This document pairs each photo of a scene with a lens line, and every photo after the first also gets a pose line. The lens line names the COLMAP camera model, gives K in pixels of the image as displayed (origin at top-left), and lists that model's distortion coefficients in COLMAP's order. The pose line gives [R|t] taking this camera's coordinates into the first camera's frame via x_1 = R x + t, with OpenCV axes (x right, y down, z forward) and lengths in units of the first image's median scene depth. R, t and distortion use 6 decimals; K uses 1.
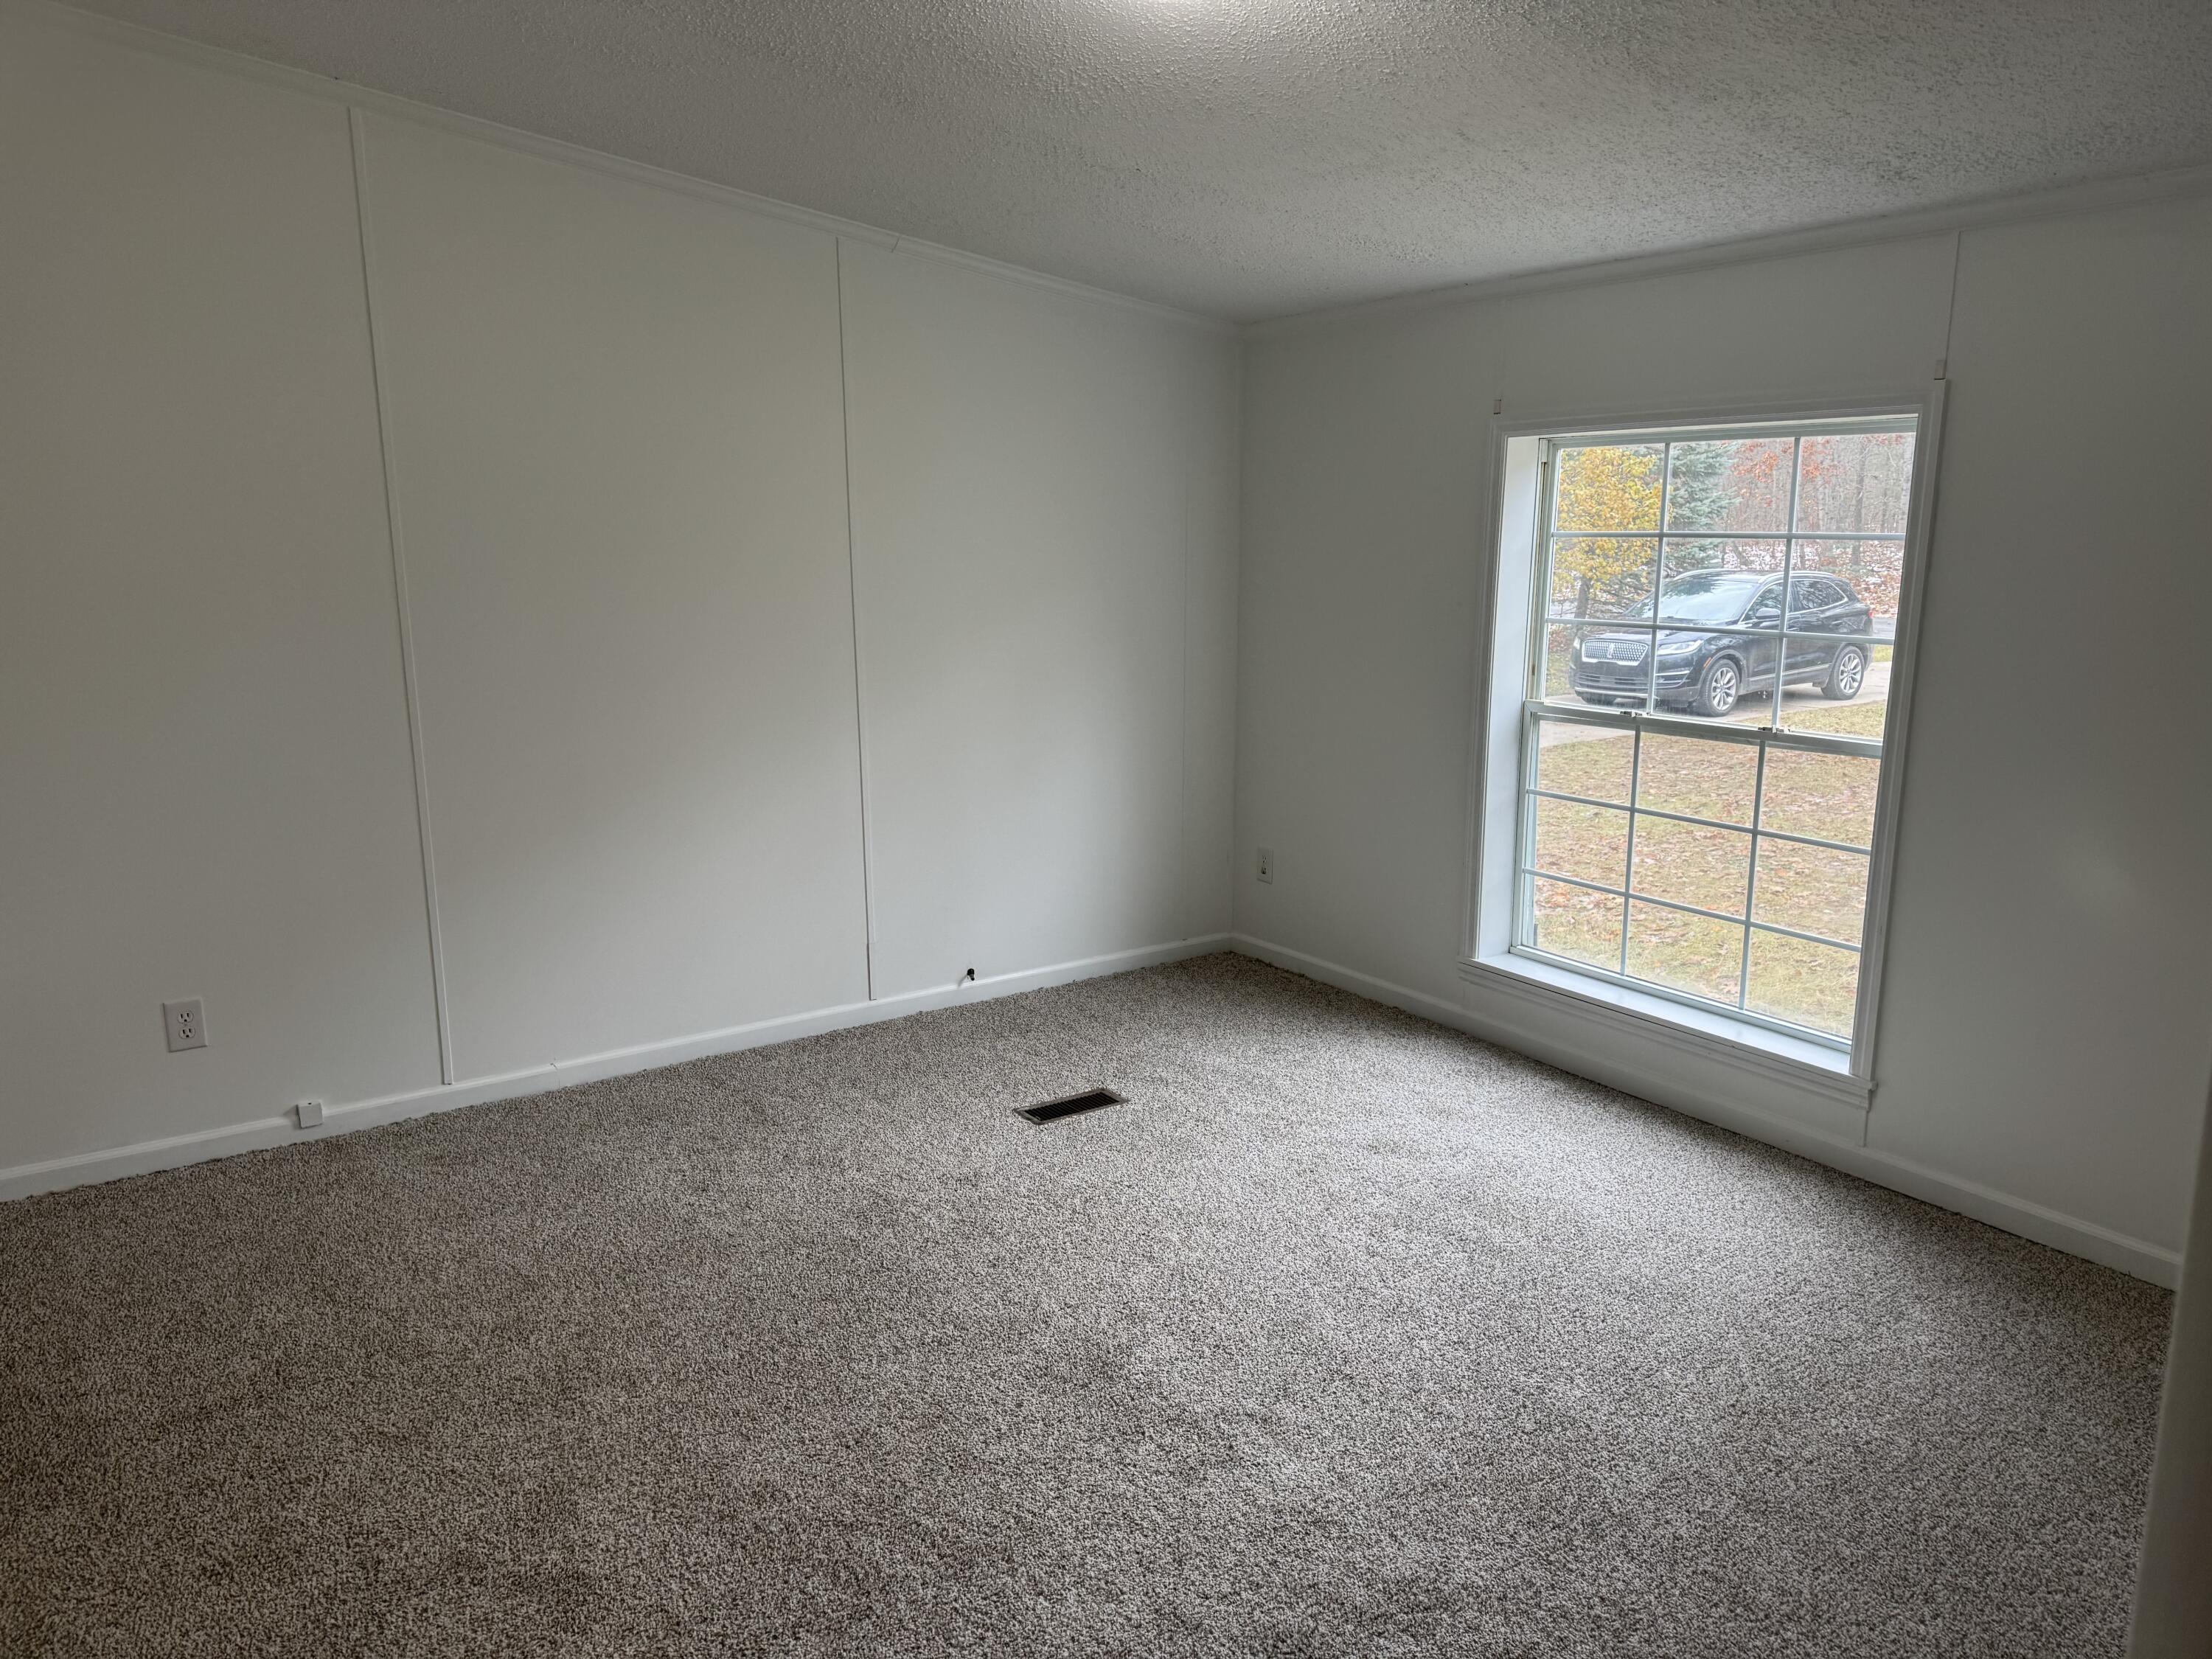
lens RADIAL K [[1539.9, 0, 1117.7], [0, 1539.9, 820.2], [0, 0, 1]] dist [0.076021, -0.088290]
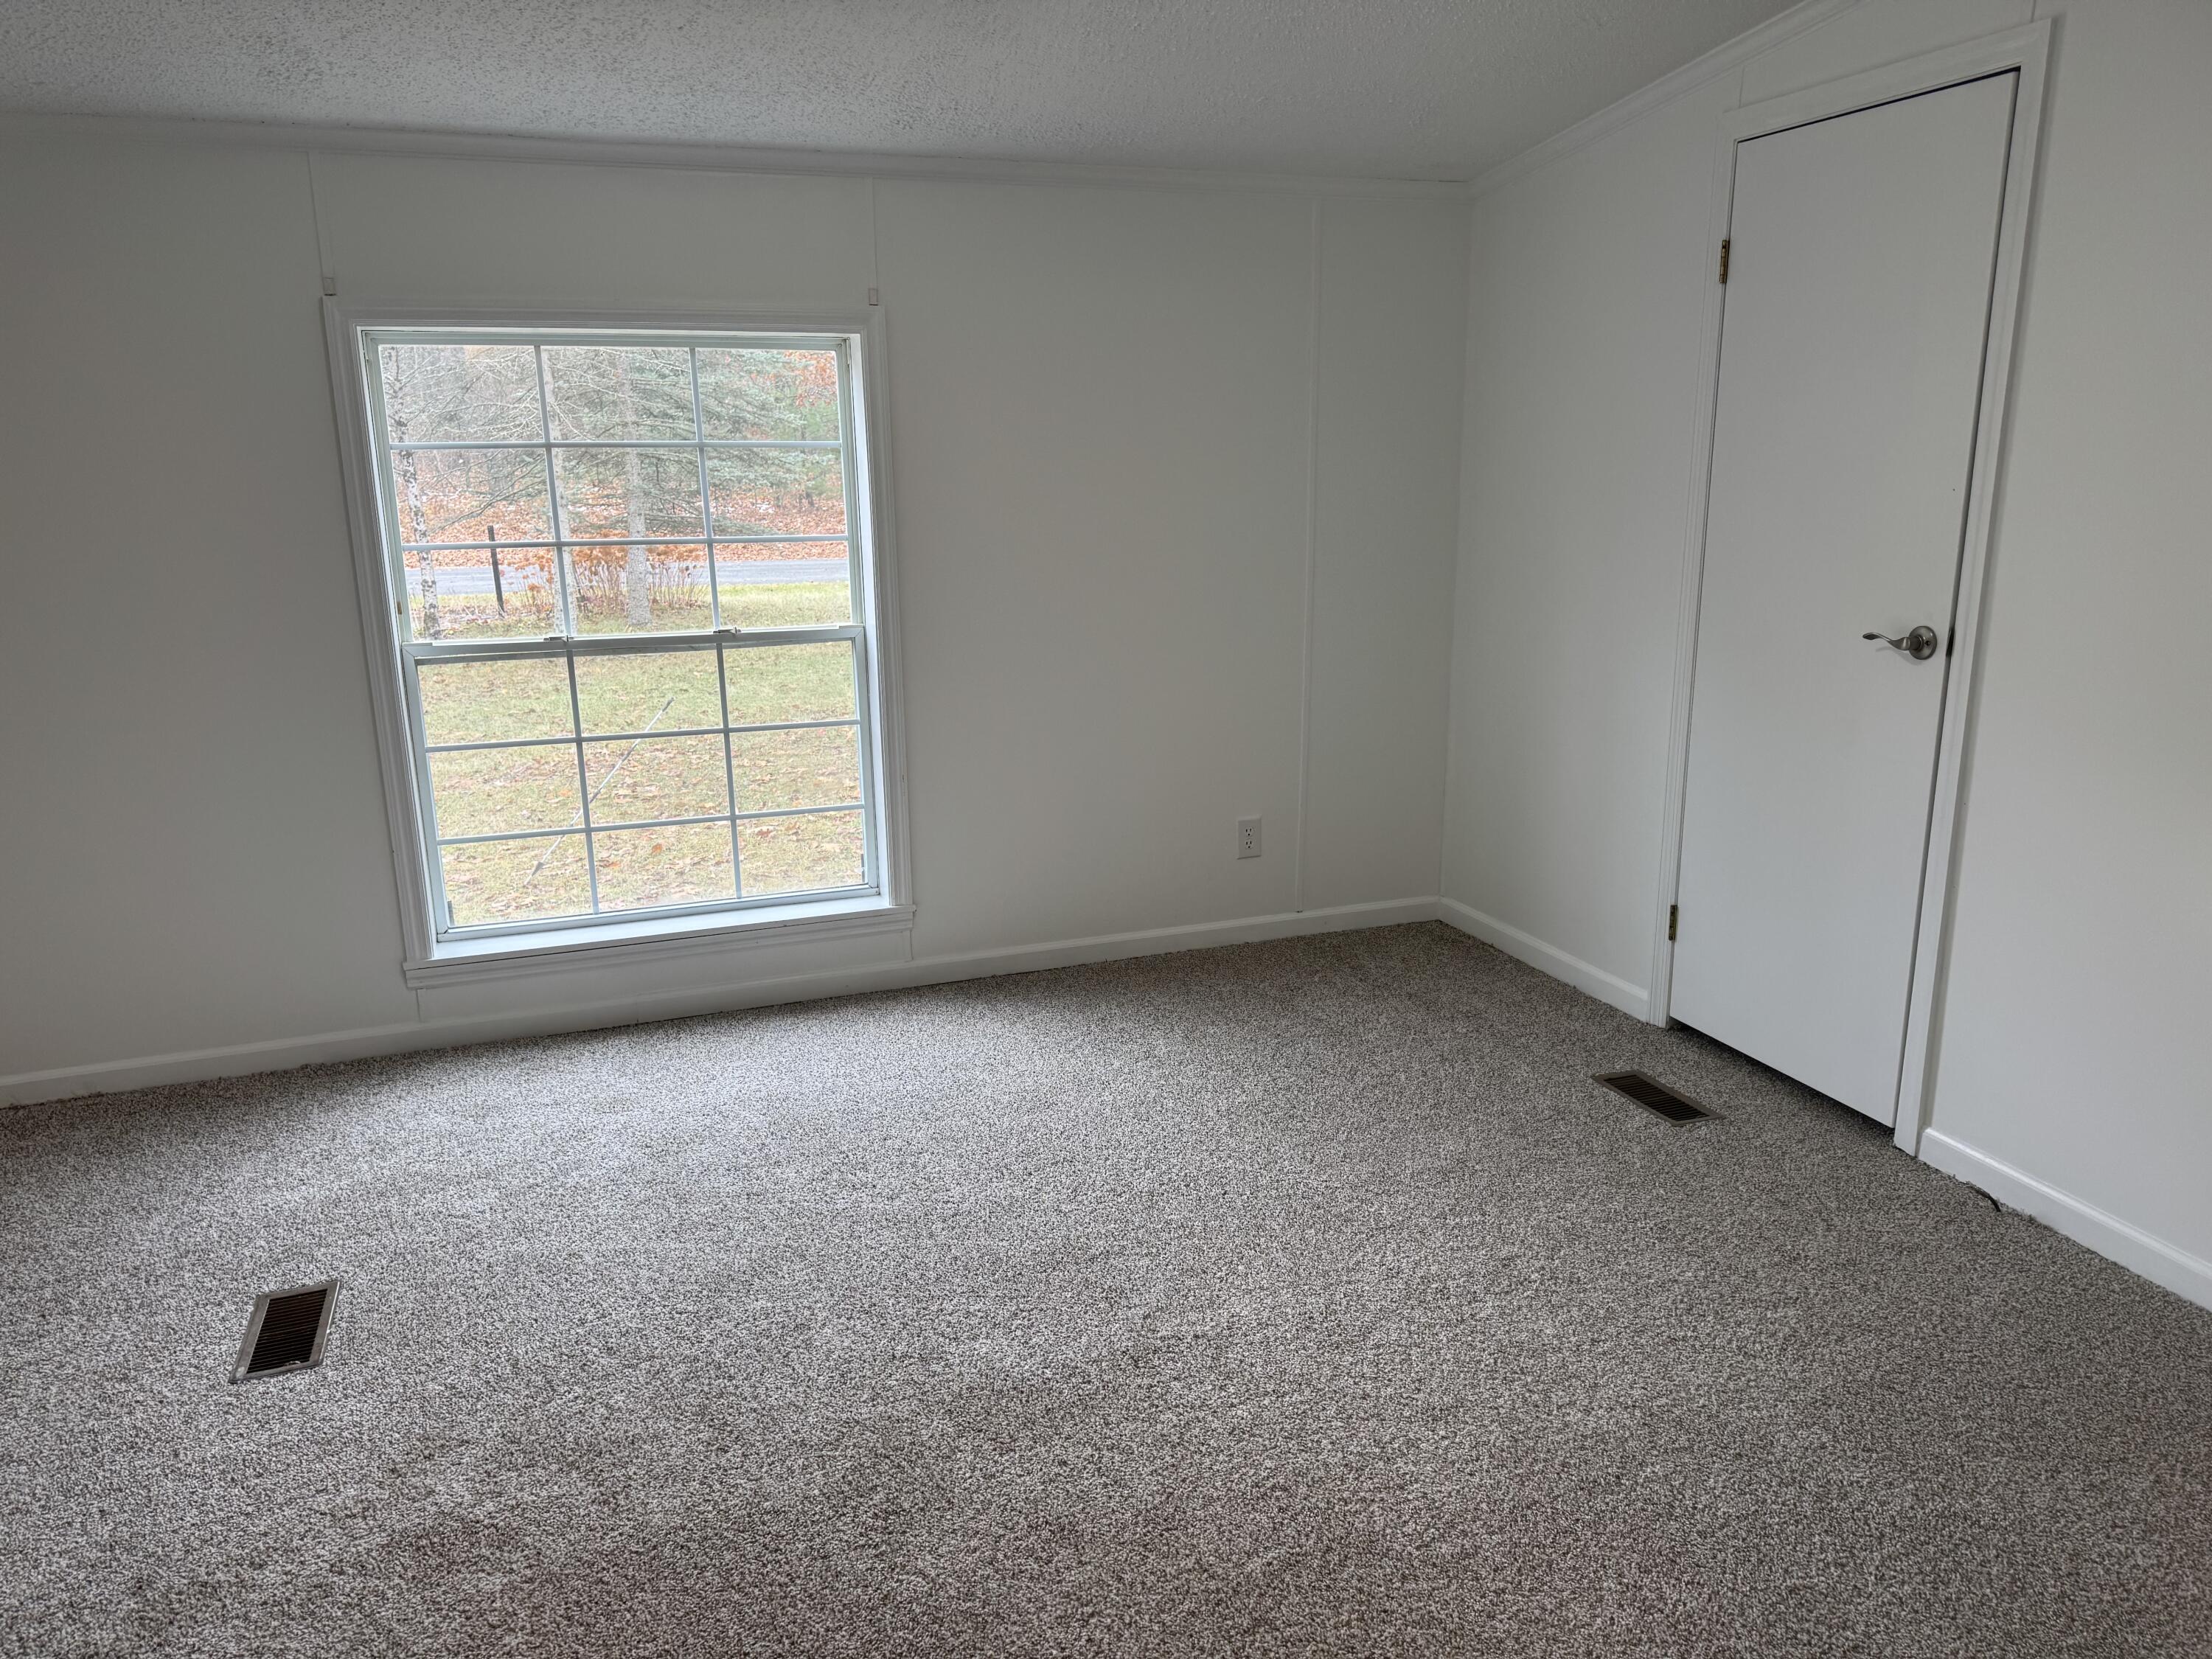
lens RADIAL K [[1539.9, 0, 1117.7], [0, 1539.9, 832.1], [0, 0, 1]] dist [0.076021, -0.088290]
pose [[0.251743, -0.243500, 0.936661, -0.518806], [0.198674, 0.960220, 0.196228, -0.078969], [-0.947182, 0.136691, 0.290106, 0.451809]]
